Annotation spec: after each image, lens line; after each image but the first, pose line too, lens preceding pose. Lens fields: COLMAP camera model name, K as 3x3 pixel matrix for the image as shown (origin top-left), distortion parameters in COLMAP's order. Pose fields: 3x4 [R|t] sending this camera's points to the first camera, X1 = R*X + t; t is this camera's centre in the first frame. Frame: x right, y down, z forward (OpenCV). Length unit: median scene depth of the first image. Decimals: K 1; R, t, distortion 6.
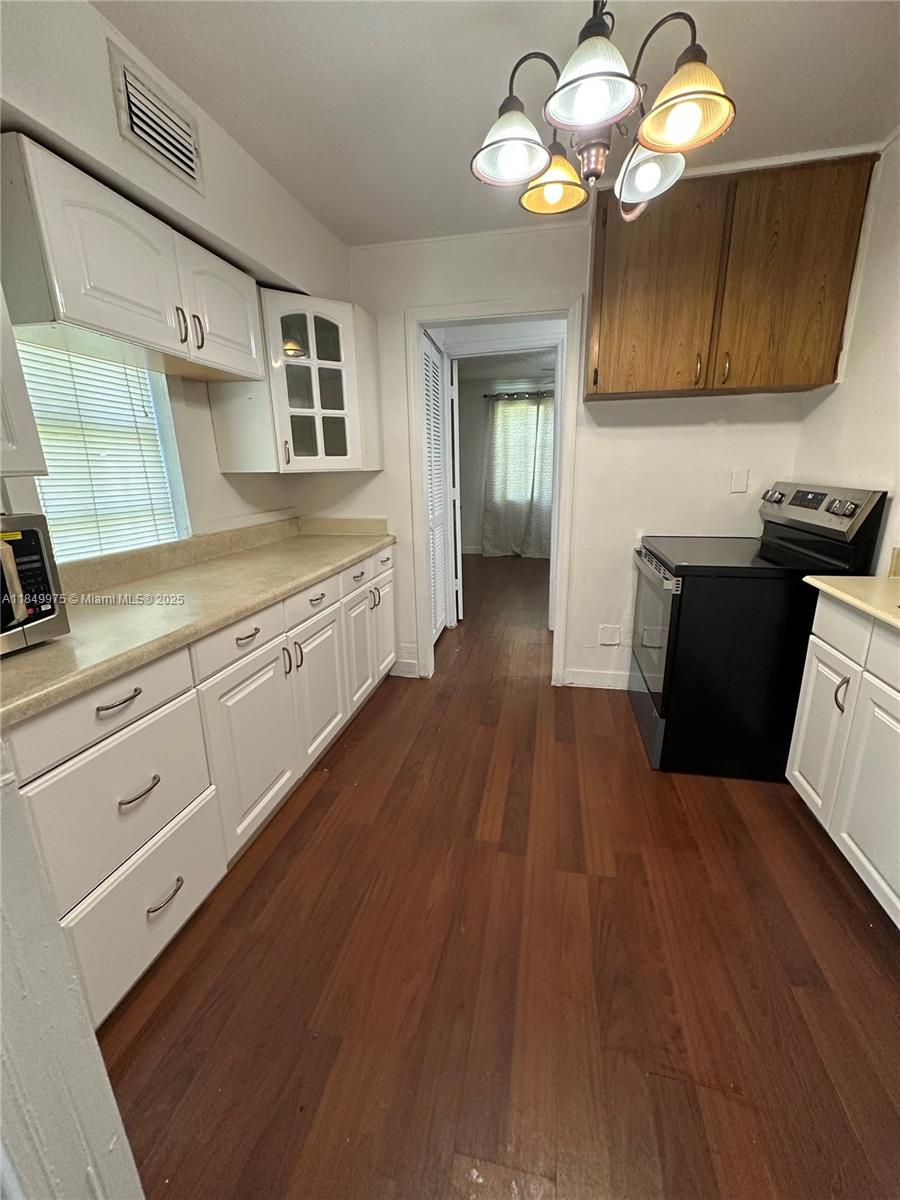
lens RADIAL K [[478.3, 0, 451.3], [0, 478.3, 600.5], [0, 0, 1]] dist [-0.000628, 0.000723]
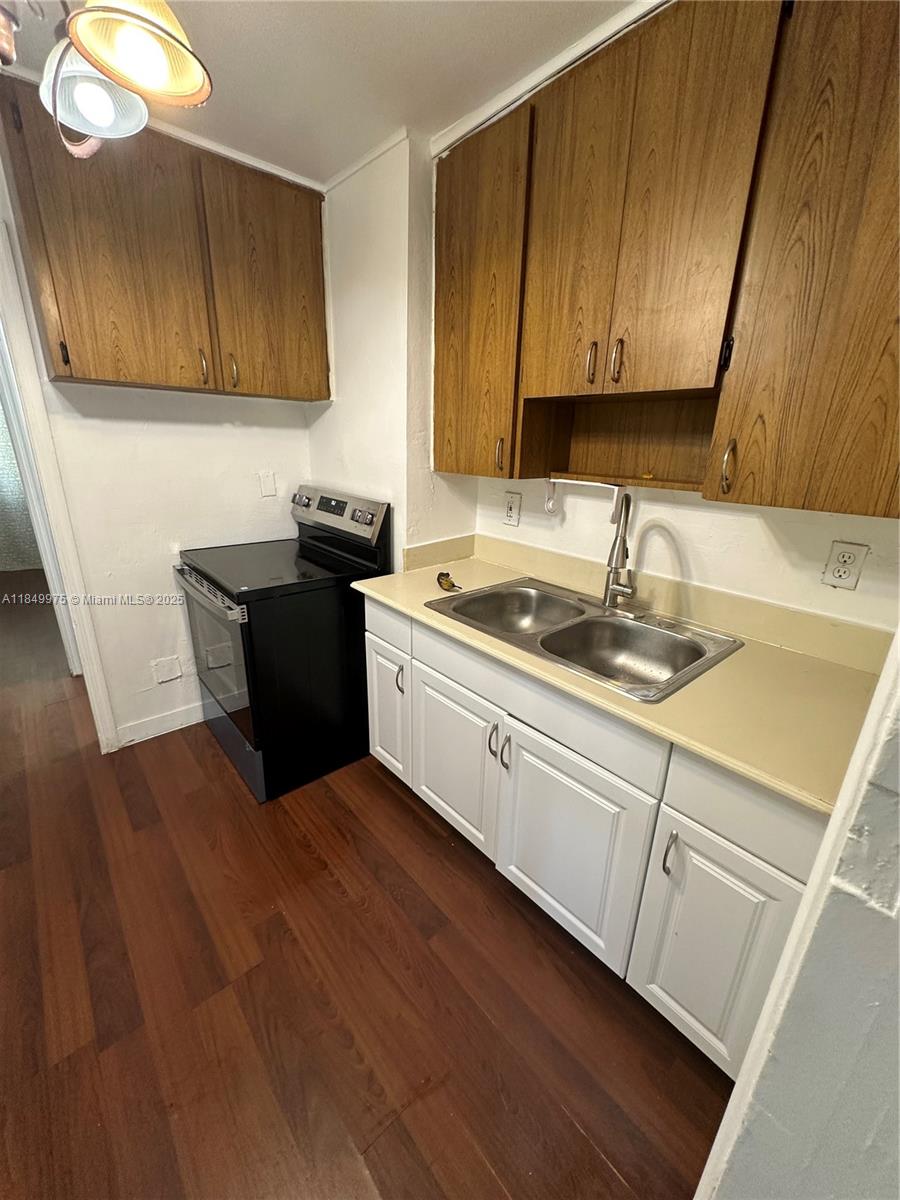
lens RADIAL K [[478.3, 0, 451.3], [0, 478.3, 600.5], [0, 0, 1]] dist [-0.000628, 0.000723]
pose [[0.597753, -0.218824, 0.771238, 0.010204], [0.173568, 0.974534, 0.141979, -0.108013], [-0.782666, 0.048994, 0.620511, 0.111068]]
